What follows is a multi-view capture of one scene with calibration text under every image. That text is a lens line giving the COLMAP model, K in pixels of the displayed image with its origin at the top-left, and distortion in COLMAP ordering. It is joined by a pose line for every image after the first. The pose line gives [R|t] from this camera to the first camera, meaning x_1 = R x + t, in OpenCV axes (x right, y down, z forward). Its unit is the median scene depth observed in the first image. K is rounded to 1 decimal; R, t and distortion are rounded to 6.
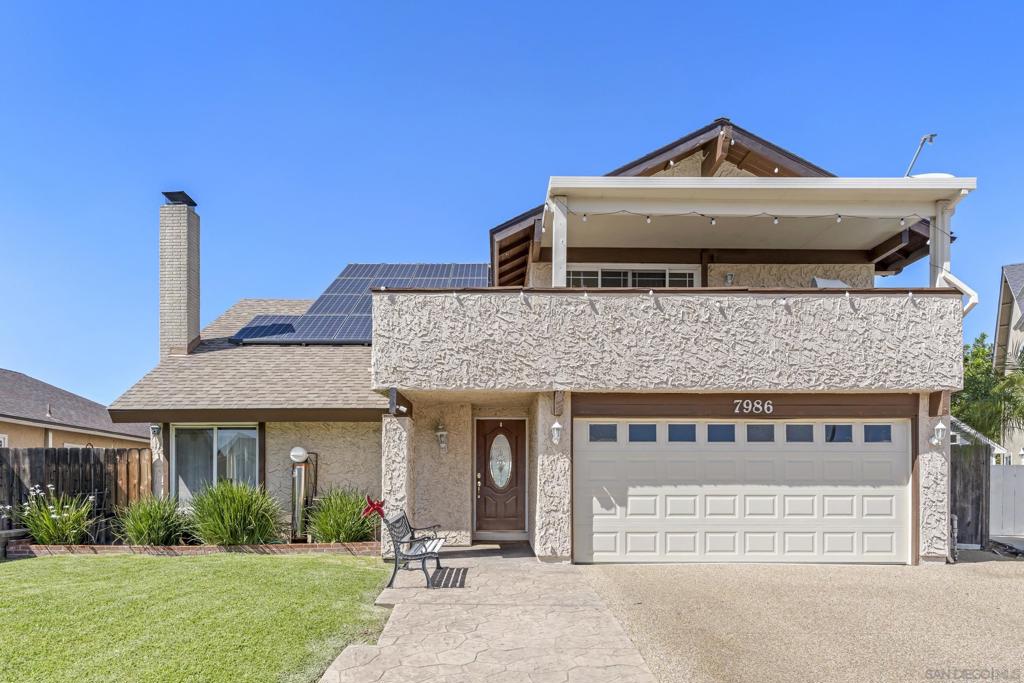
lens RADIAL K [[589.0, 0, 511.6], [0, 589.0, 338.6], [0, 0, 1]] dist [0.000502, 0.002984]
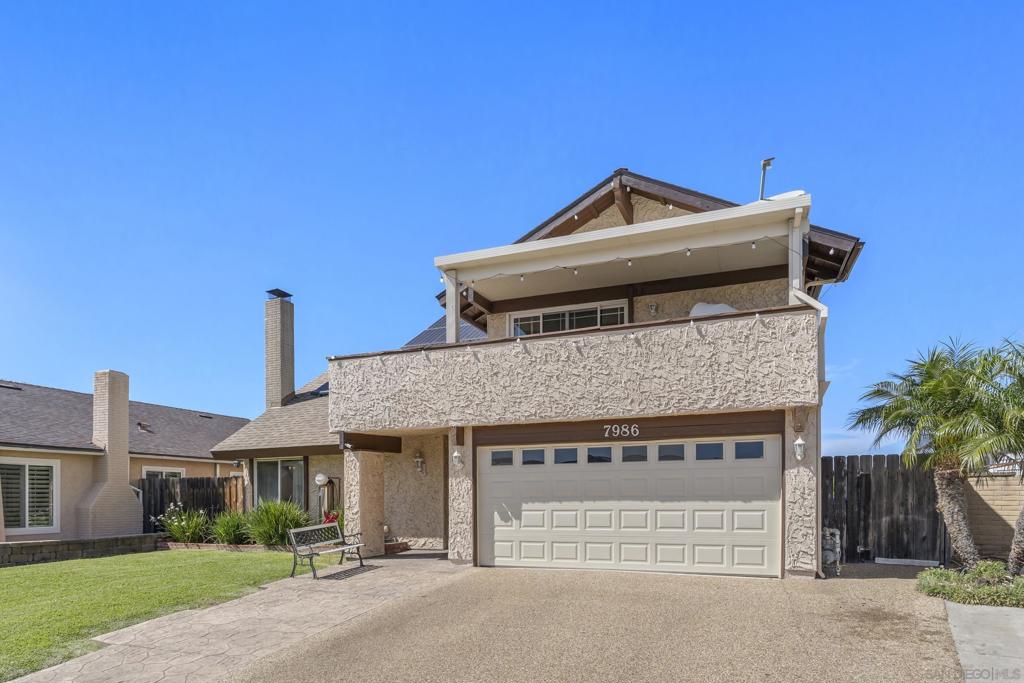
lens RADIAL K [[557.0, 0, 511.8], [0, 557.0, 343.0], [0, 0, 1]] dist [-0.003103, 0.001564]
pose [[0.935722, -0.101230, -0.337902, 0.593684], [0.093438, 0.994849, -0.039293, -0.028789], [0.340139, 0.005194, 0.940361, -0.070727]]
